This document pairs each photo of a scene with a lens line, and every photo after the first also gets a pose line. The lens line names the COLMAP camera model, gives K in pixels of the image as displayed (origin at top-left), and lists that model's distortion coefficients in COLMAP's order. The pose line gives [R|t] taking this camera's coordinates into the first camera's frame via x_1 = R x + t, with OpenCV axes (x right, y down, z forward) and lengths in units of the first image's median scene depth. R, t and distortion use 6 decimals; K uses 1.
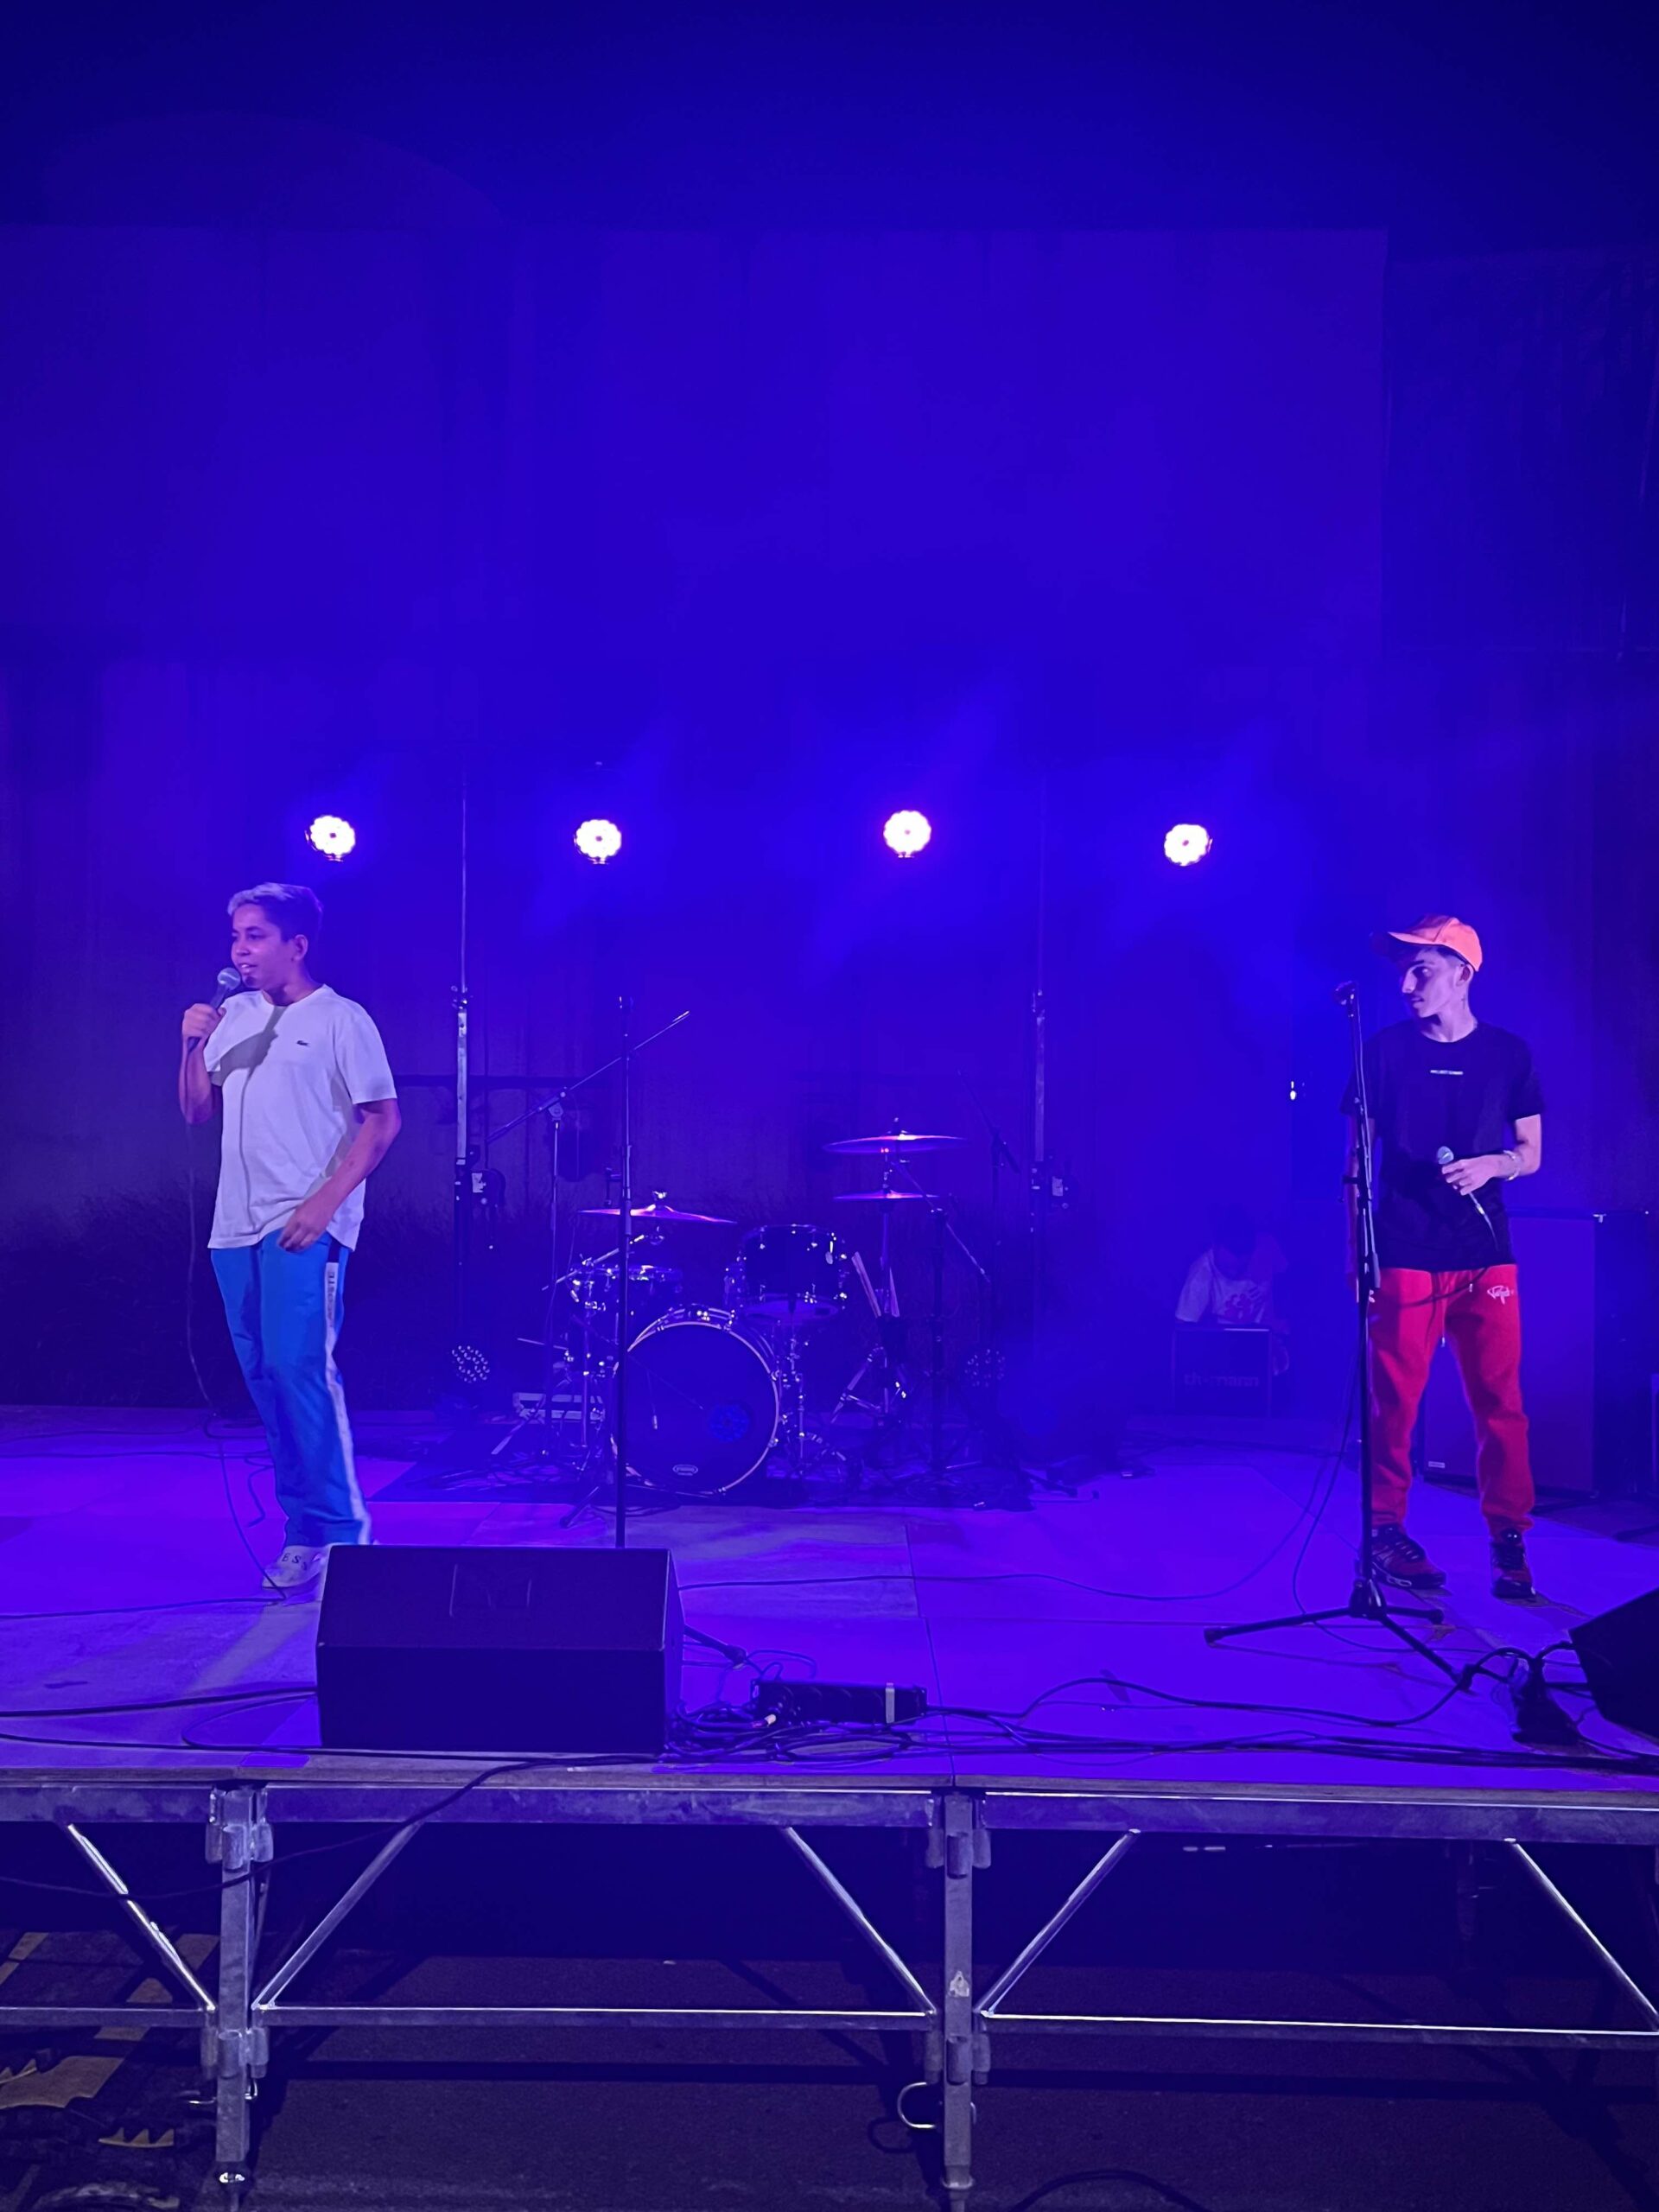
lens RADIAL K [[2058.2, 0, 829.5], [0, 2058.2, 1106.0], [0, 0, 1]] dist [0.034952, -0.028344]
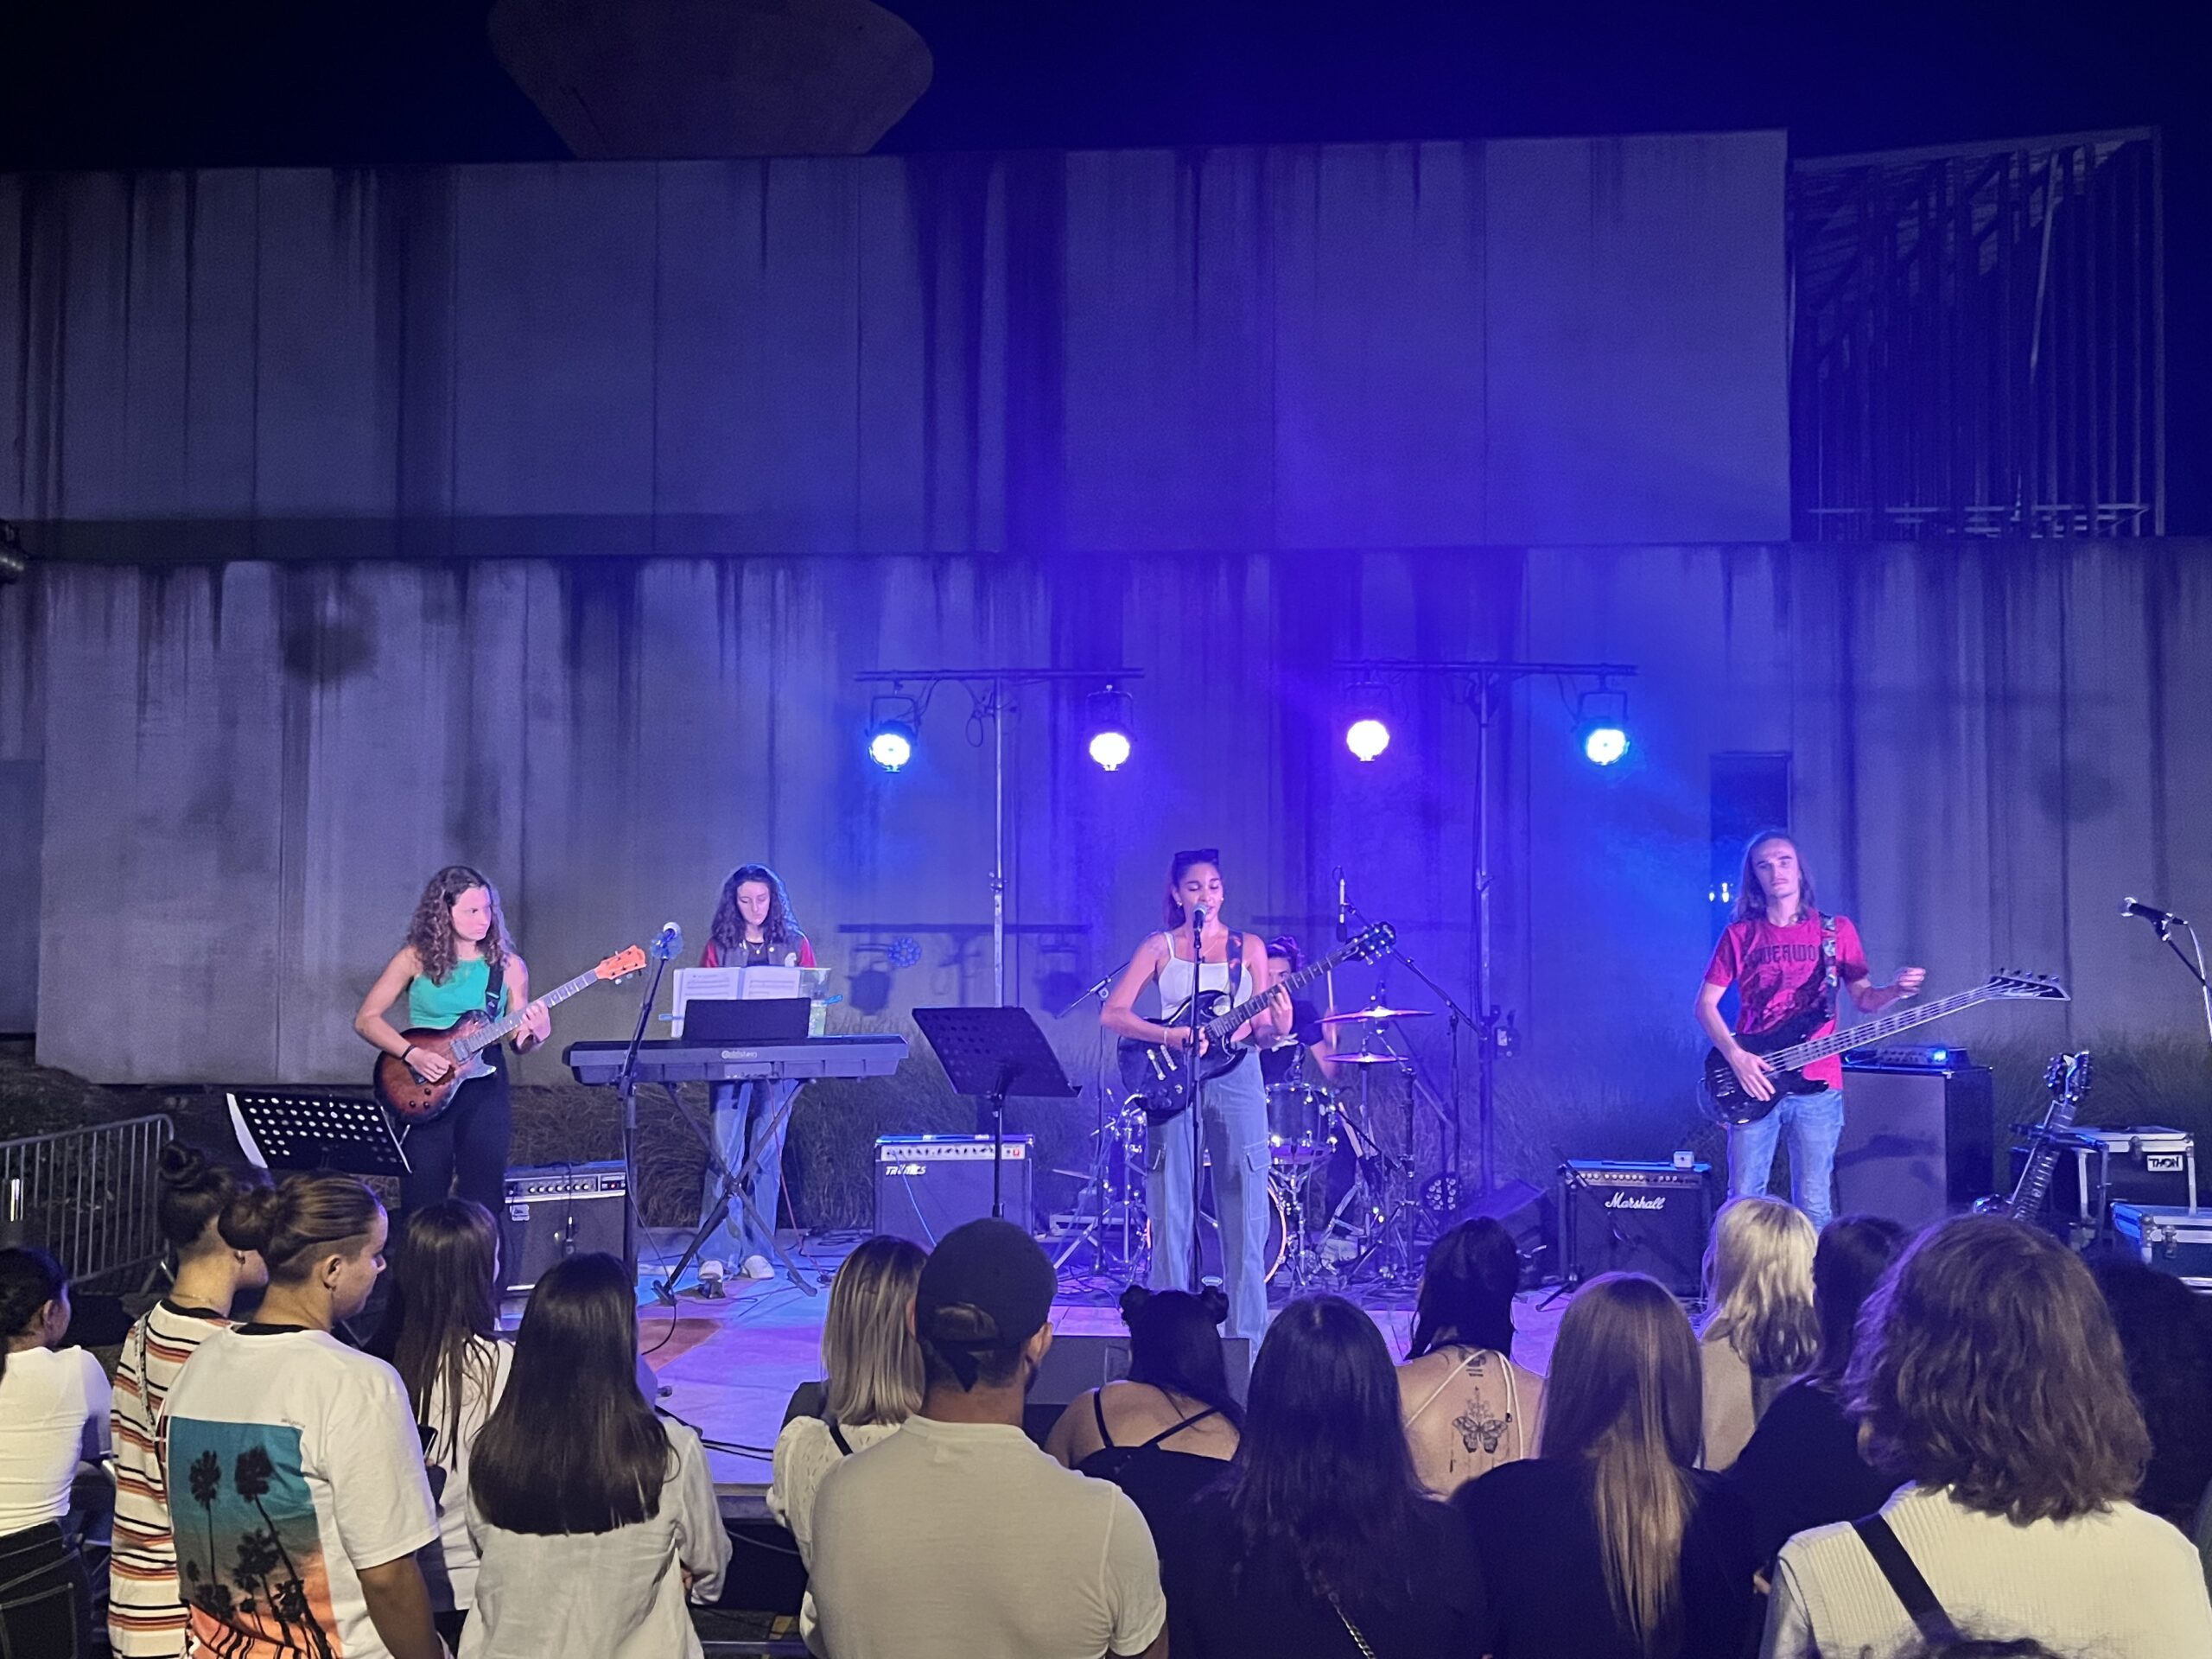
lens RADIAL K [[2095.8, 0, 1142.1], [0, 2095.8, 844.2], [0, 0, 1]] dist [0.102125, -0.282008]
pose [[0.998586, -0.013084, -0.051533, -0.077191], [0.011630, 0.999529, -0.028401, -0.097755], [0.051880, 0.027762, 0.998267, -0.531465]]
